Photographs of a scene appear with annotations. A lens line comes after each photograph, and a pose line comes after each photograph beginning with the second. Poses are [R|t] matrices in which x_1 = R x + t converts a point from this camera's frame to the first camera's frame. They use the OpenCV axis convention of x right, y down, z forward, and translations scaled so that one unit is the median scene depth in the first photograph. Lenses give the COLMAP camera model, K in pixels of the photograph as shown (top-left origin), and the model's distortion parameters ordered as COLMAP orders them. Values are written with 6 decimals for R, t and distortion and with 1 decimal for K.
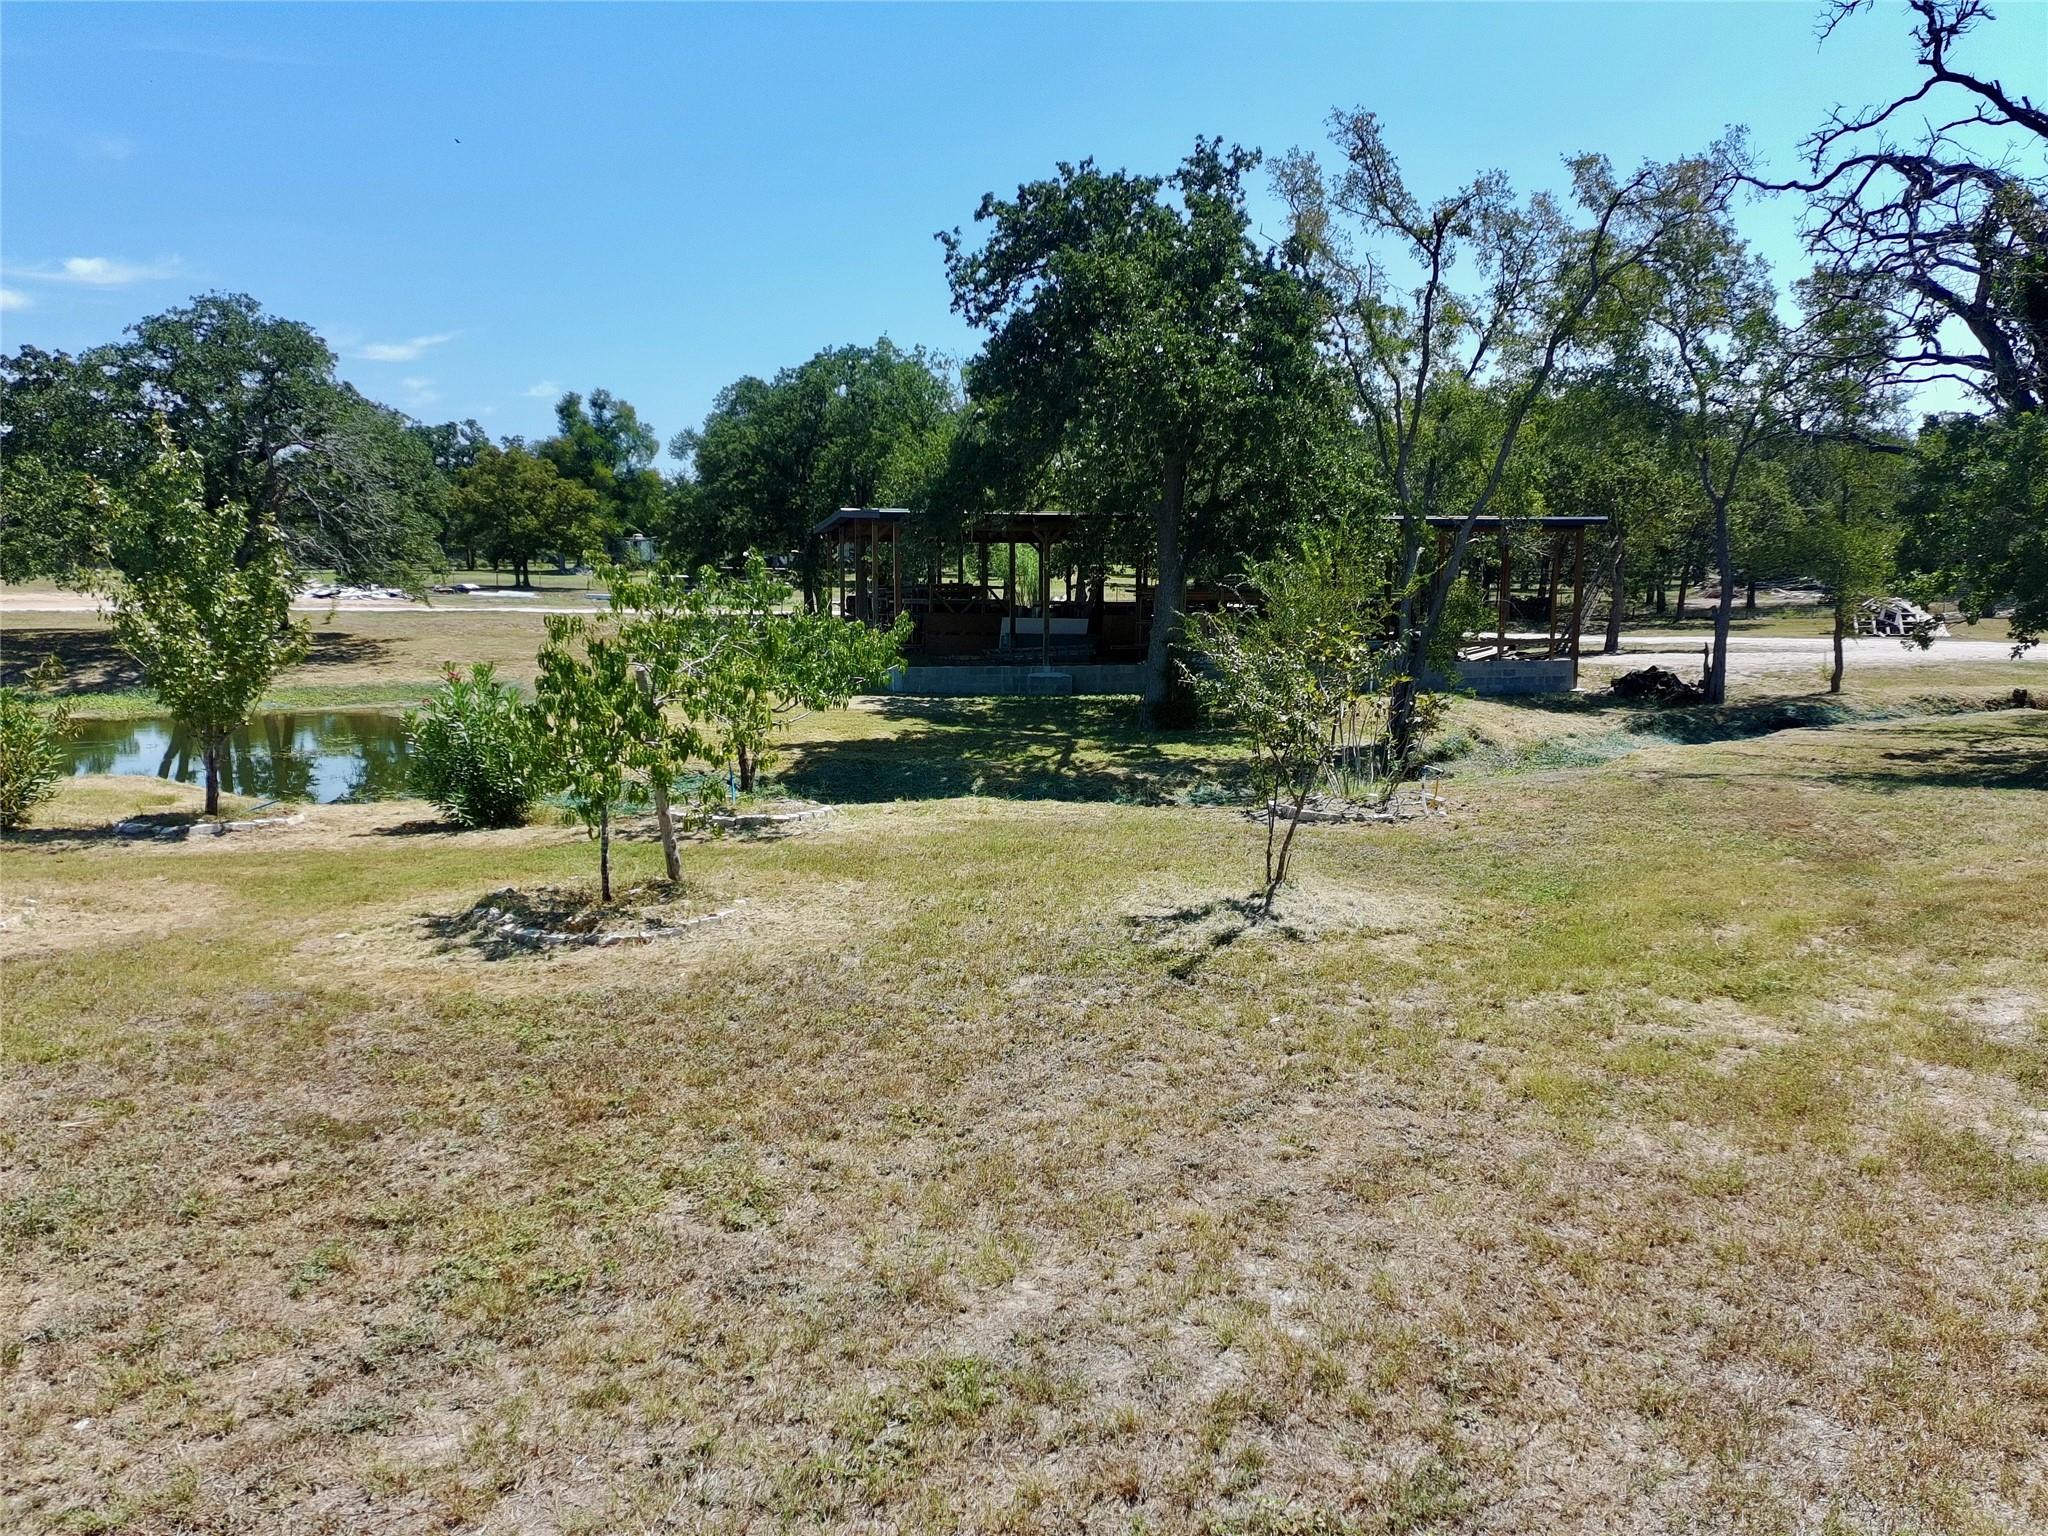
lens RADIAL K [[1500.3, 0, 1041.1], [0, 1500.3, 776.3], [0, 0, 1]] dist [0.064049, -0.058840]
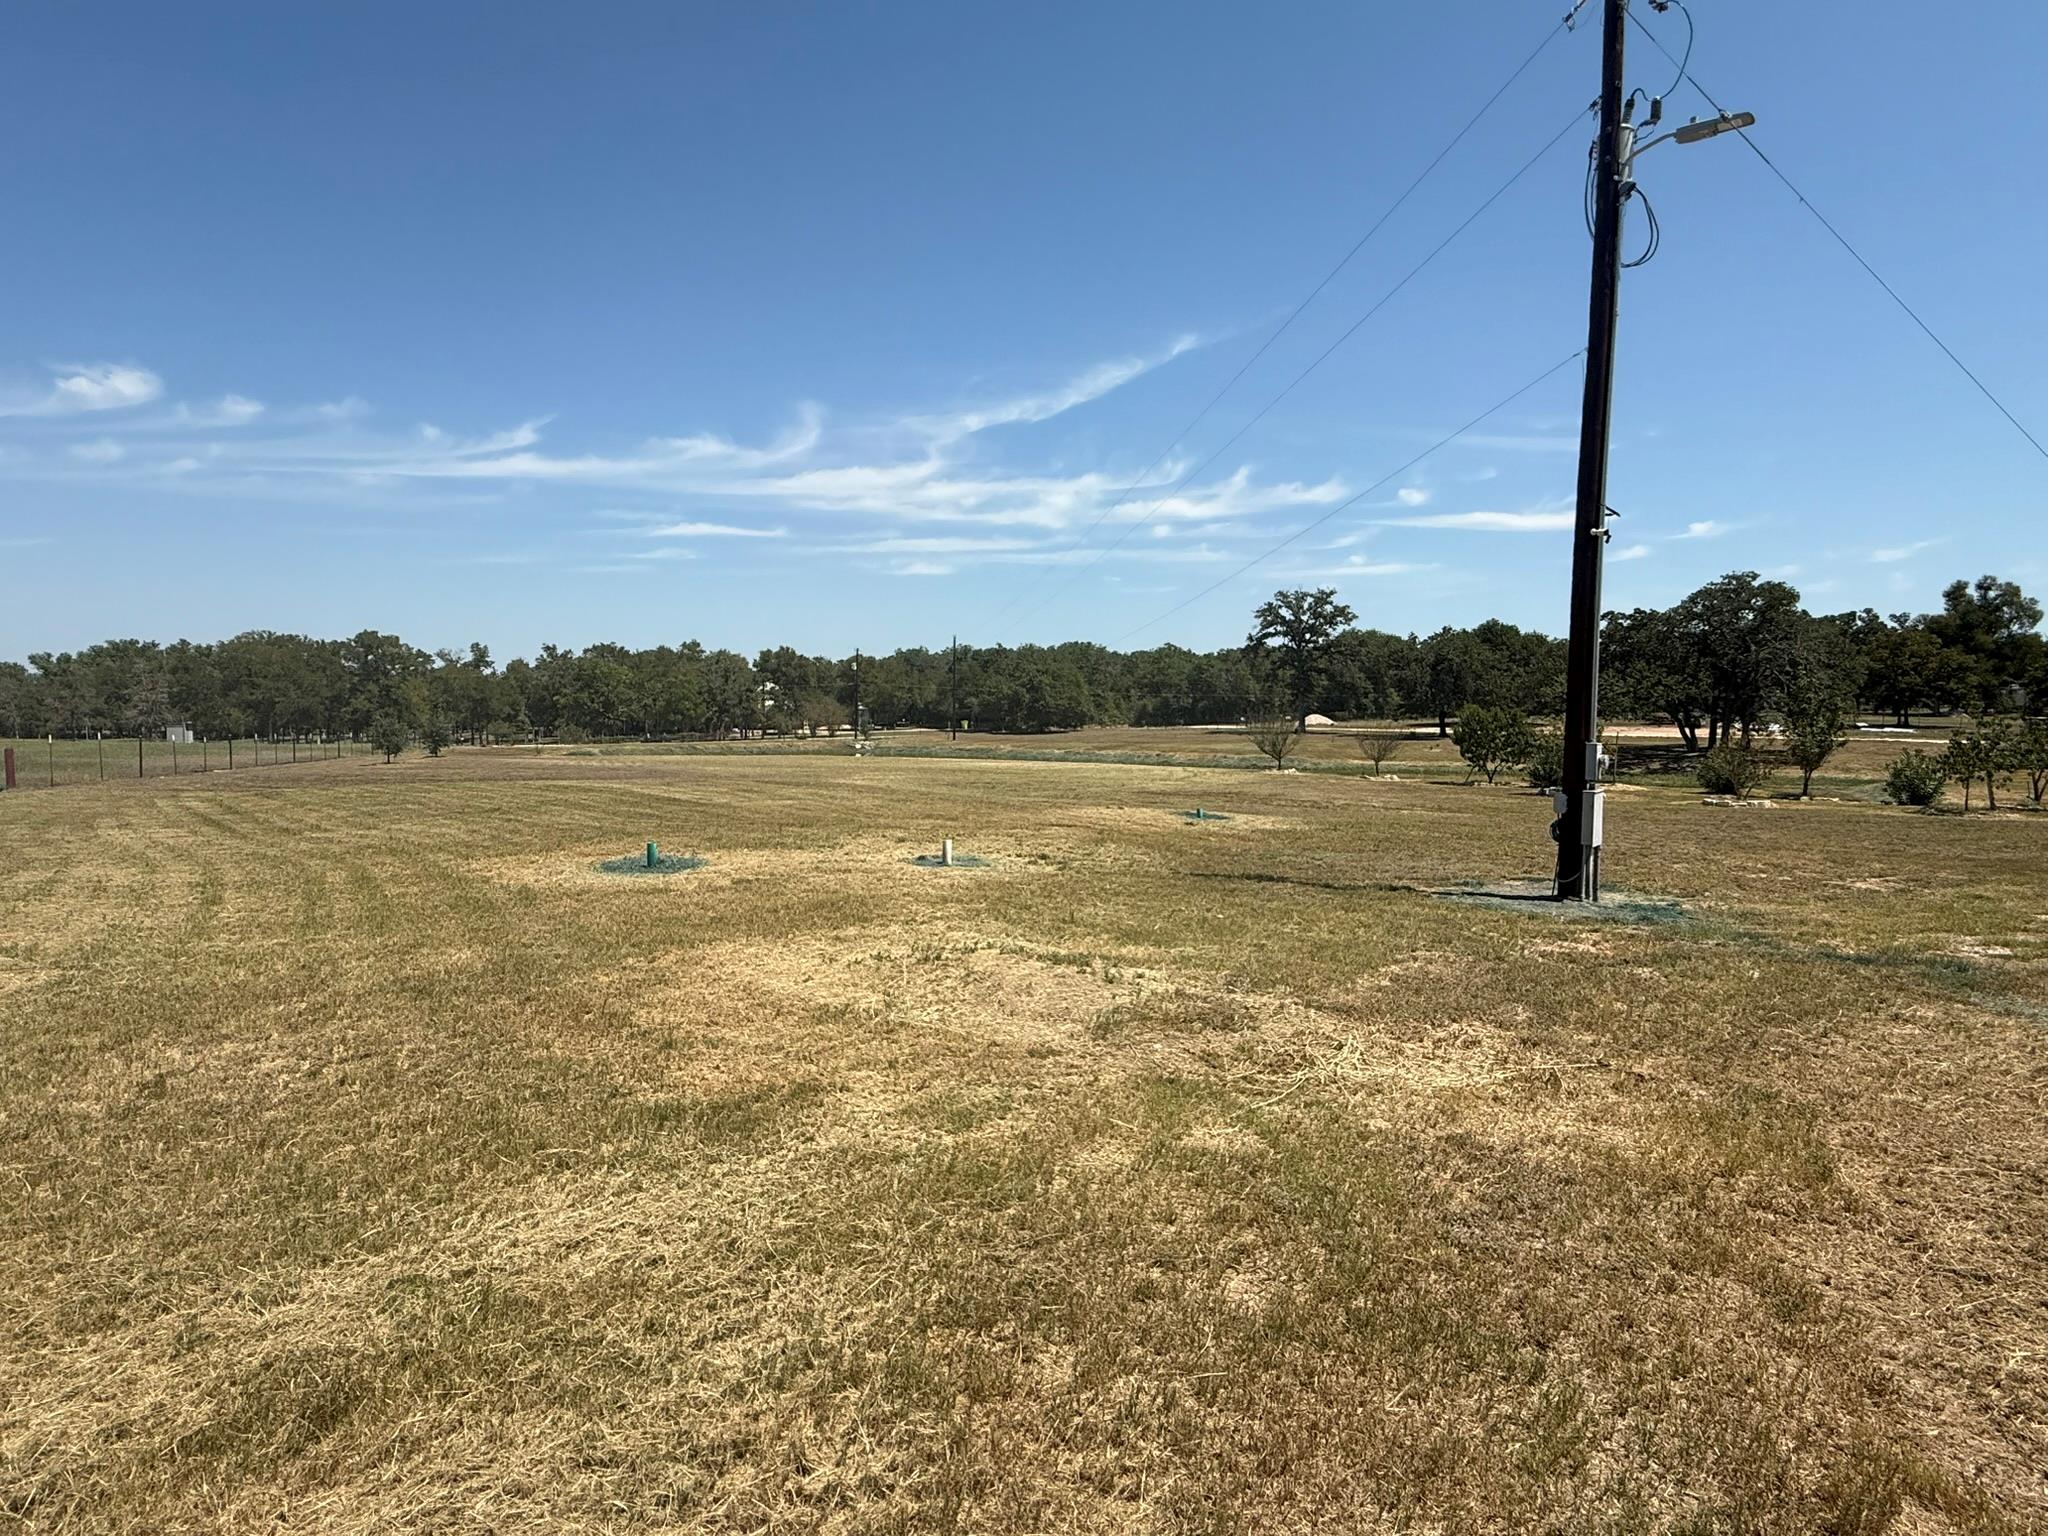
lens RADIAL K [[1086.1, 0, 1024.0], [0, 1086.1, 768.0], [0, 0, 1]] dist [-0.000310, -0.000045]
pose [[0.540839, 0.043233, -0.840014, 0.679578], [-0.113853, 0.993250, -0.022184, 0.306957], [0.833385, 0.107636, 0.542111, -2.334627]]
